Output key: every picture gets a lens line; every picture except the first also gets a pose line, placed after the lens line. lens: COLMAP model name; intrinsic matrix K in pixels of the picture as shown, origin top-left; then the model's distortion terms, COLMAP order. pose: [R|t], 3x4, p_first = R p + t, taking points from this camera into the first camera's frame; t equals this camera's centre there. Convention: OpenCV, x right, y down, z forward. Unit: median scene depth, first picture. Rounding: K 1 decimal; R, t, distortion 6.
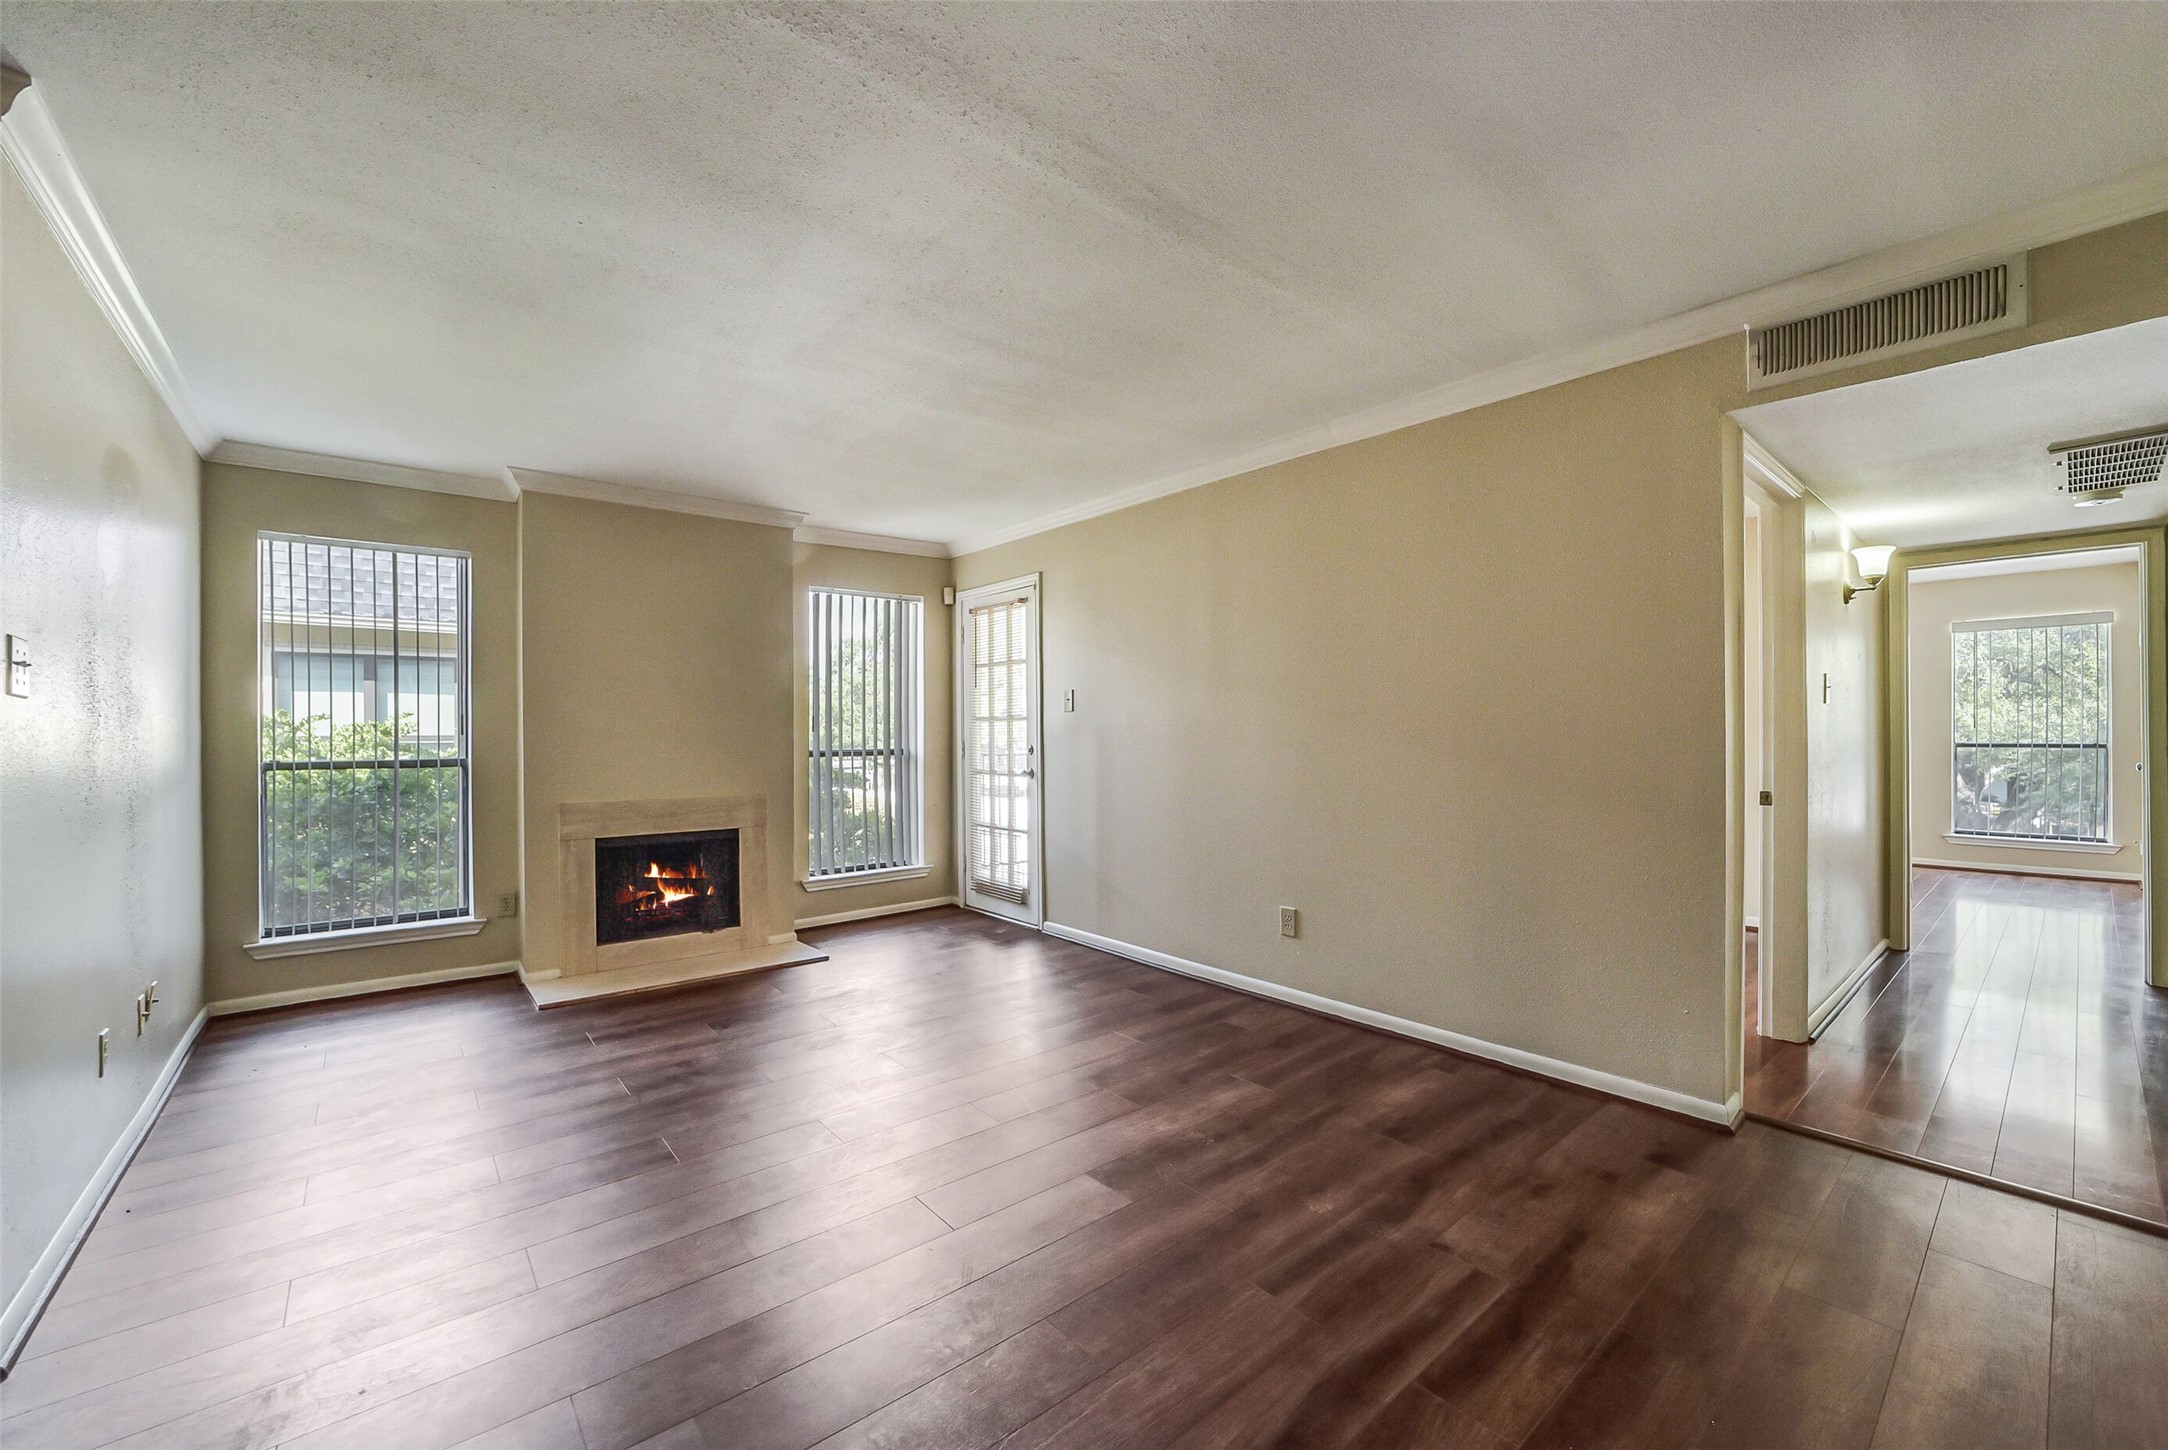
lens RADIAL K [[862.5, 0, 1091.7], [0, 862.5, 728.1], [0, 0, 1]] dist [-0.030266, 0.005923]
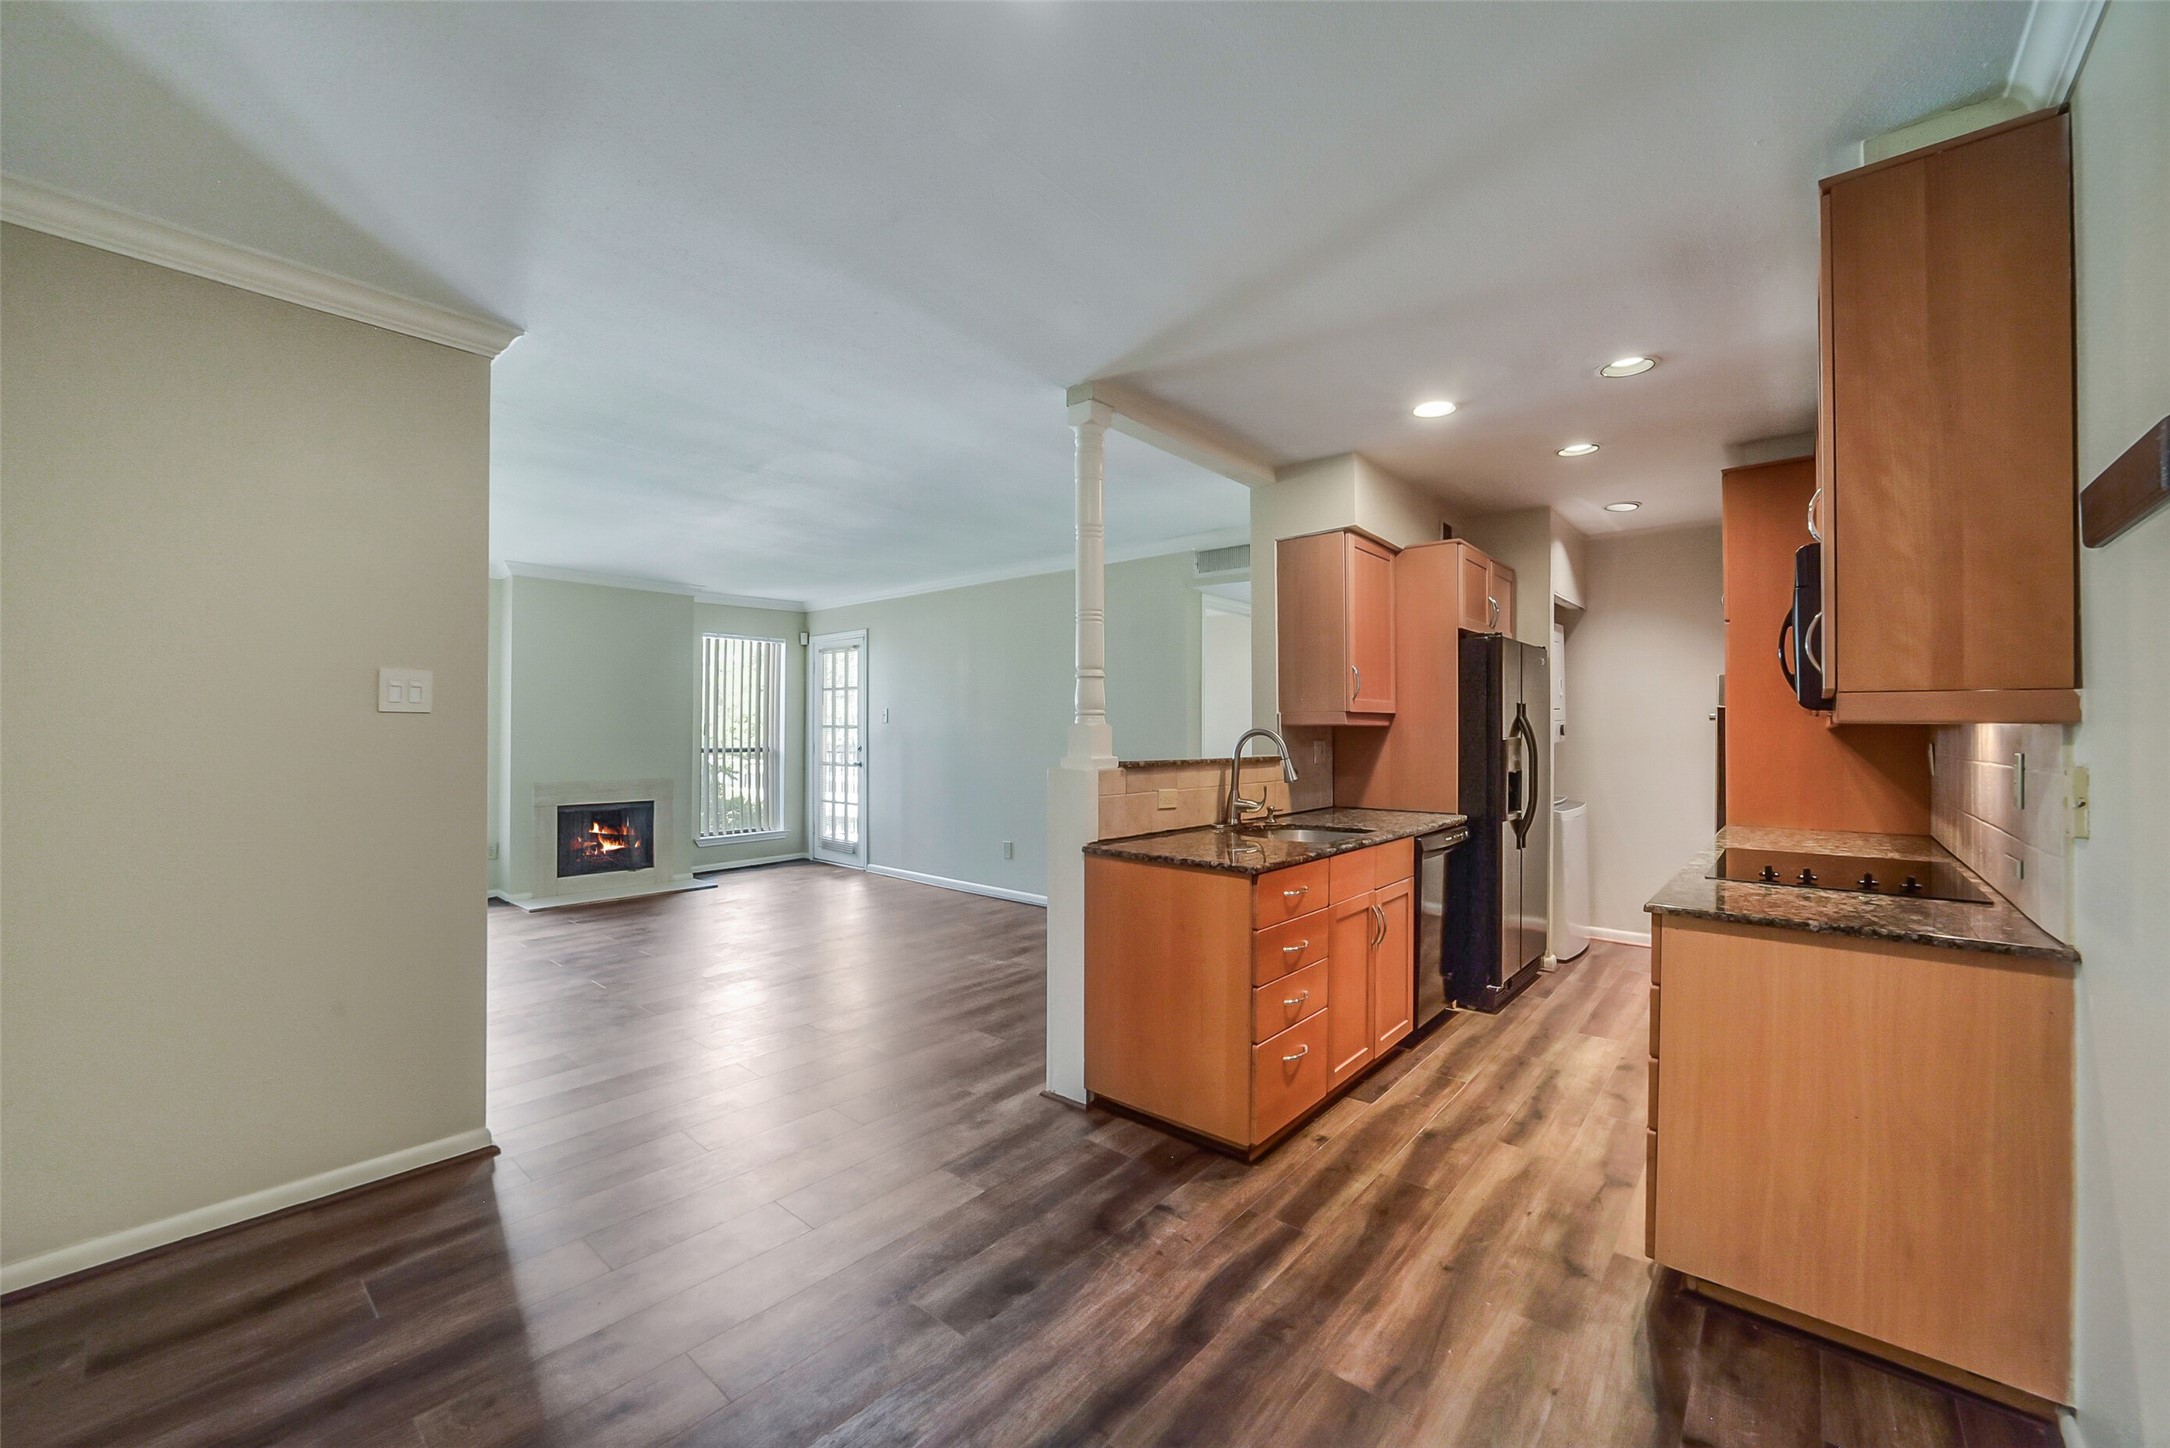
lens RADIAL K [[863.2, 0, 1094.6], [0, 863.2, 721.9], [0, 0, 1]] dist [-0.030266, 0.005923]
pose [[0.987305, 0.009015, 0.158580, 0.104181], [-0.007768, 0.999934, -0.008484, -0.012206], [-0.158646, 0.007145, 0.987310, -0.592851]]
